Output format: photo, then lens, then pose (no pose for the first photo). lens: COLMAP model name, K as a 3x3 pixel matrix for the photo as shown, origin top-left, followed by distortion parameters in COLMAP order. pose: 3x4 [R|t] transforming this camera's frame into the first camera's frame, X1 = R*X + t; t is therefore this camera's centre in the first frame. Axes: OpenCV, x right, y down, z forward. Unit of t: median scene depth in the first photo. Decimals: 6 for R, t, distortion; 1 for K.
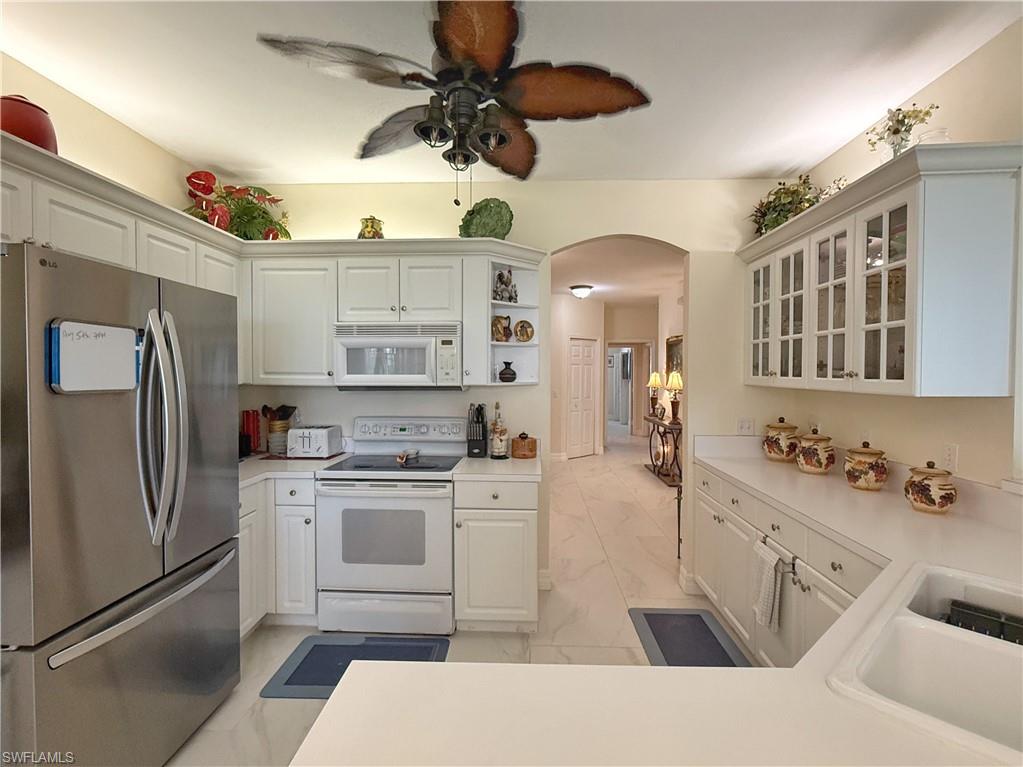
lens RADIAL K [[490.2, 0, 507.4], [0, 490.2, 384.1], [0, 0, 1]] dist [0.000552, -0.001141]
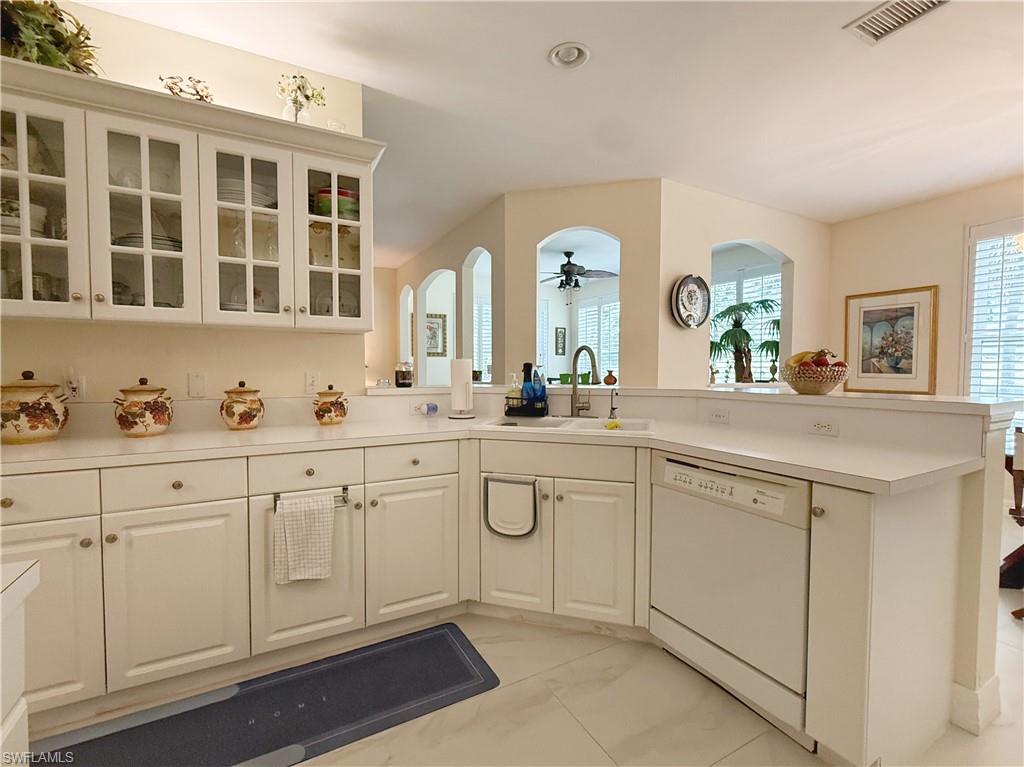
lens RADIAL K [[471.1, 0, 515.1], [0, 471.1, 384.5], [0, 0, 1]] dist [0.000354, 0.000538]
pose [[-0.526816, -0.036353, 0.849202, -0.300460], [0.019374, 0.998312, 0.054755, 0.071194], [-0.849759, 0.045298, -0.525222, 0.881458]]
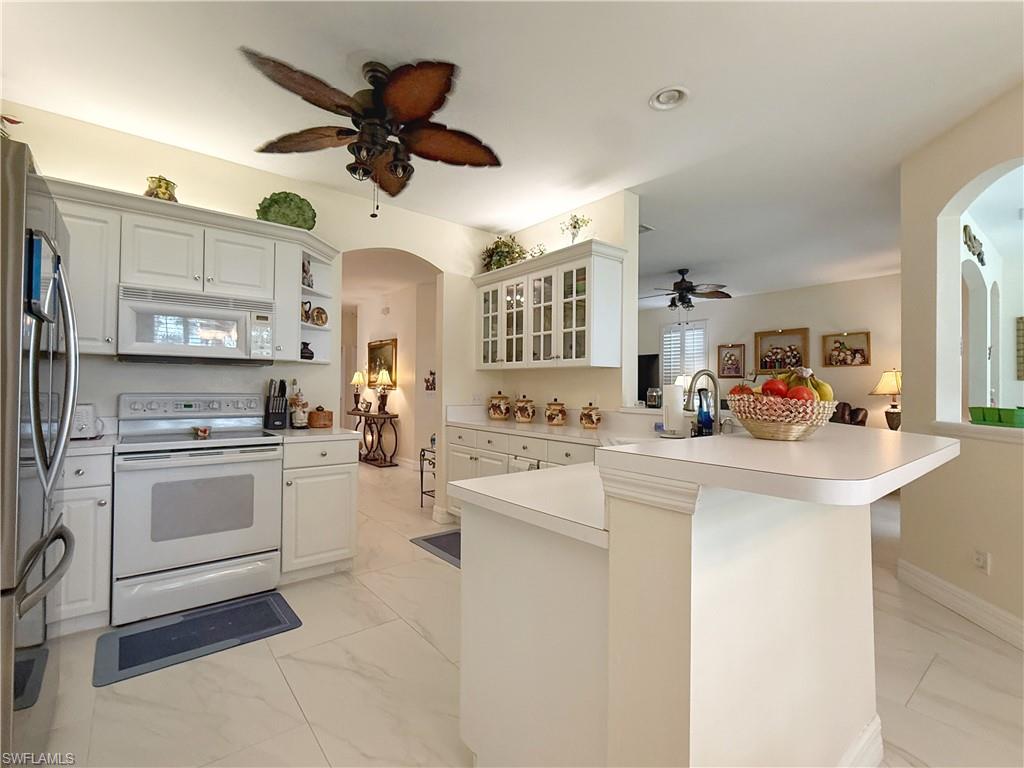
lens RADIAL K [[471.1, 0, 511.5], [0, 471.1, 383.2], [0, 0, 1]] dist [0.000354, 0.000538]
pose [[0.748033, 0.012960, 0.663534, -0.421681], [0.006567, 0.999616, -0.026927, 0.092905], [-0.663628, 0.024500, 0.747661, -0.123742]]
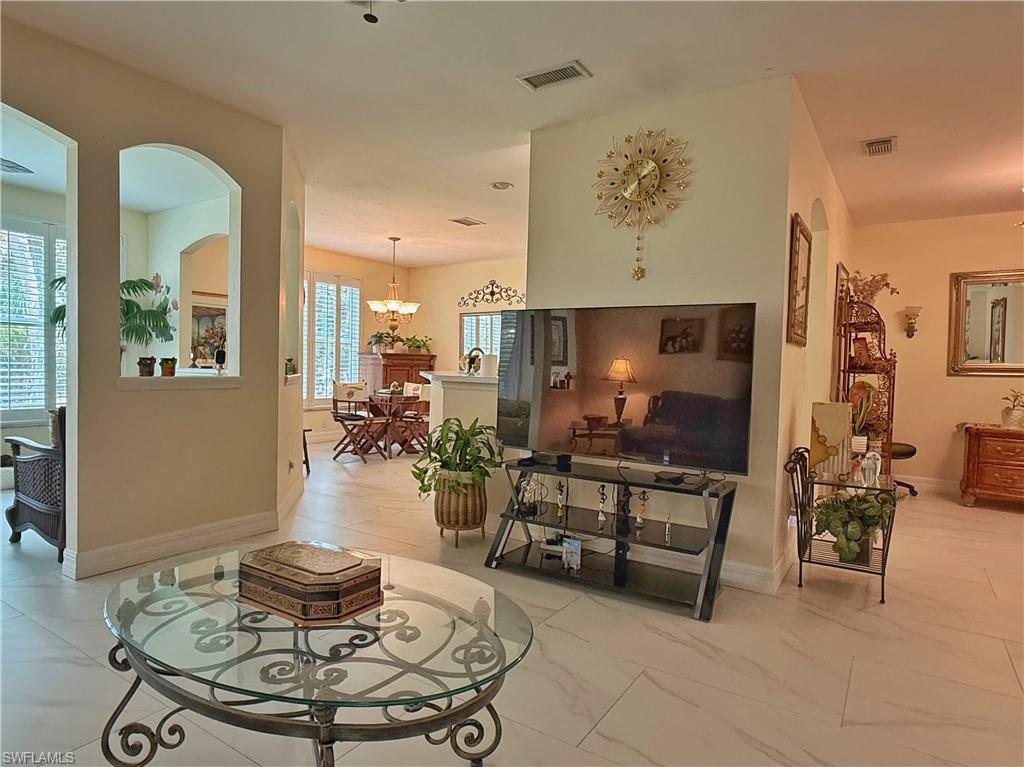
lens RADIAL K [[596.7, 0, 511.4], [0, 596.7, 384.5], [0, 0, 1]] dist [0.003152, -0.000070]
pose [[-0.500171, 0.014494, -0.865805, 2.020037], [-0.050050, 0.997704, 0.045616, 0.073807], [0.864479, 0.066150, -0.498297, 1.344683]]
